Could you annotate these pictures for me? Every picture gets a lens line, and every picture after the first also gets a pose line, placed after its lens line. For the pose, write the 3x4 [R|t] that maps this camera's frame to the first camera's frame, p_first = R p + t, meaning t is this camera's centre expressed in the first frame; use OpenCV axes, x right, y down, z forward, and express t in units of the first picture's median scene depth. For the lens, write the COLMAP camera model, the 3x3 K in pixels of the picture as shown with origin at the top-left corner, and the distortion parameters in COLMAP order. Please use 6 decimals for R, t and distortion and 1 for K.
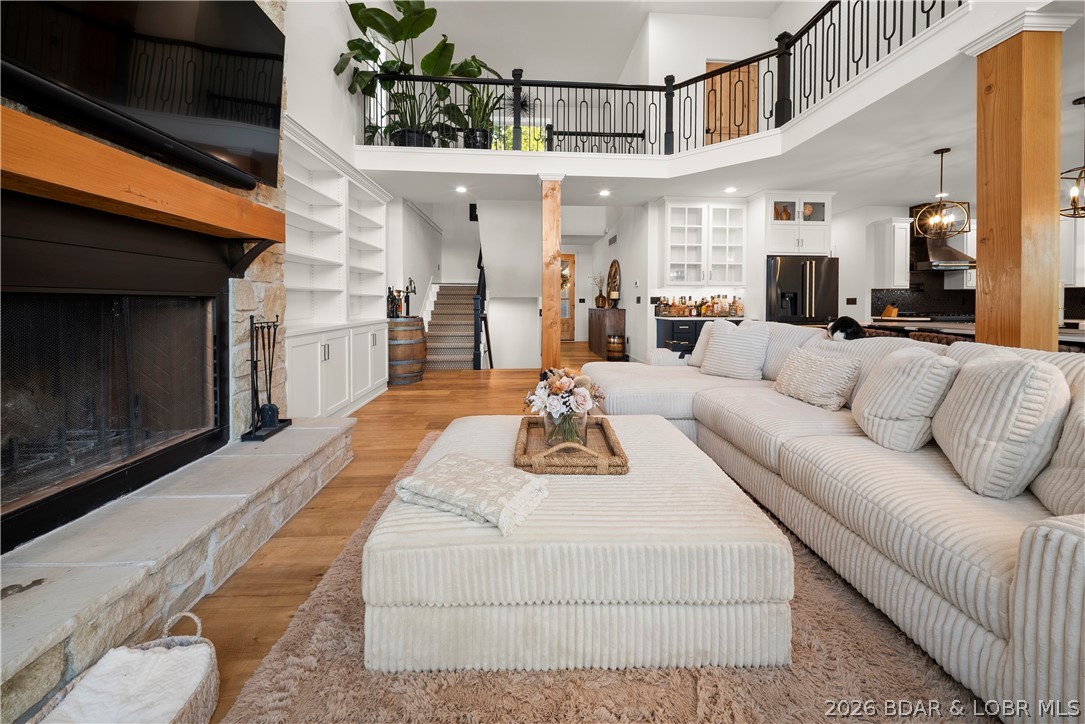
lens RADIAL K [[404.2, 0, 555.0], [0, 404.2, 309.4], [0, 0, 1]] dist [0.000852, -0.004252]
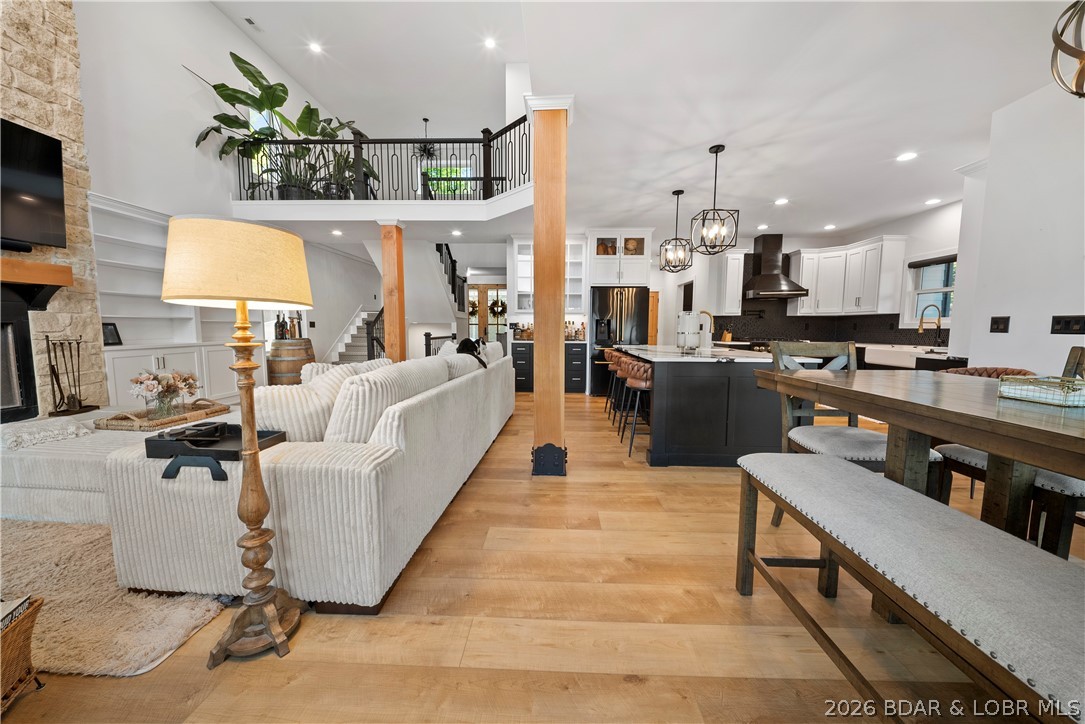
lens RADIAL K [[381.5, 0, 544.2], [0, 381.5, 363.5], [0, 0, 1]] dist [0.000871, -0.002853]
pose [[0.994787, 0.011685, -0.101306, 0.580379], [-0.003950, 0.997083, 0.076219, 0.002007], [0.101901, -0.075422, 0.991931, -0.108299]]
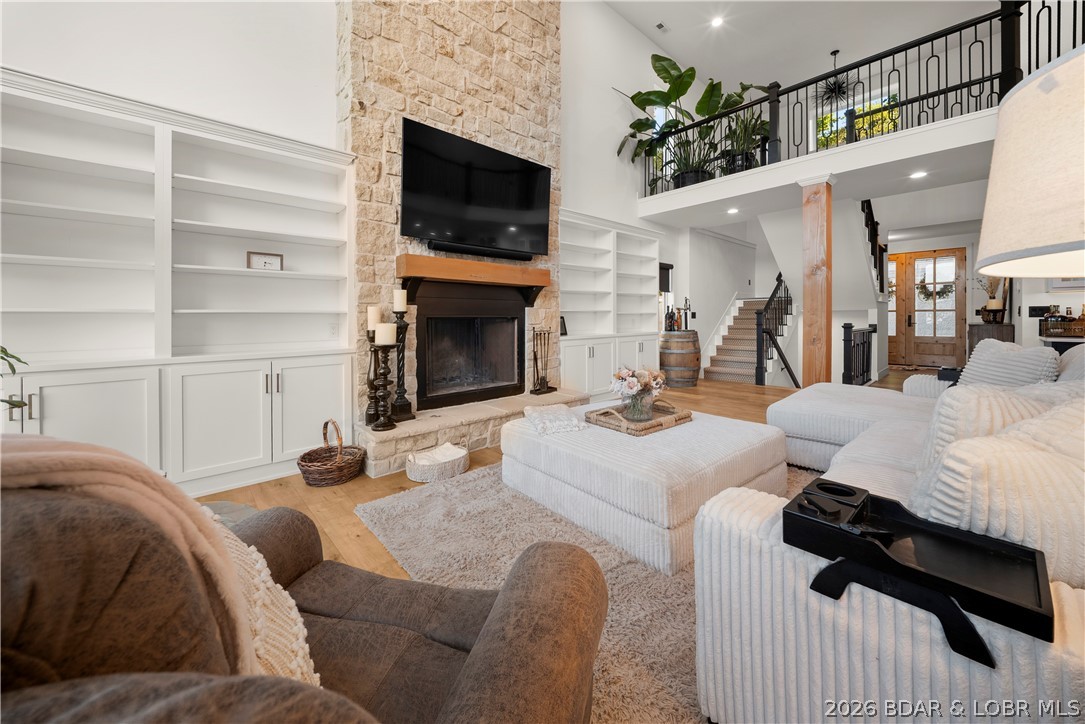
lens RADIAL K [[408.6, 0, 539.7], [0, 408.6, 319.4], [0, 0, 1]] dist [0.001116, -0.004549]
pose [[0.610504, -0.005570, -0.791994, 0.351263], [-0.003451, 0.999947, -0.009693, -0.000989], [0.792006, 0.008651, 0.610452, -0.061364]]
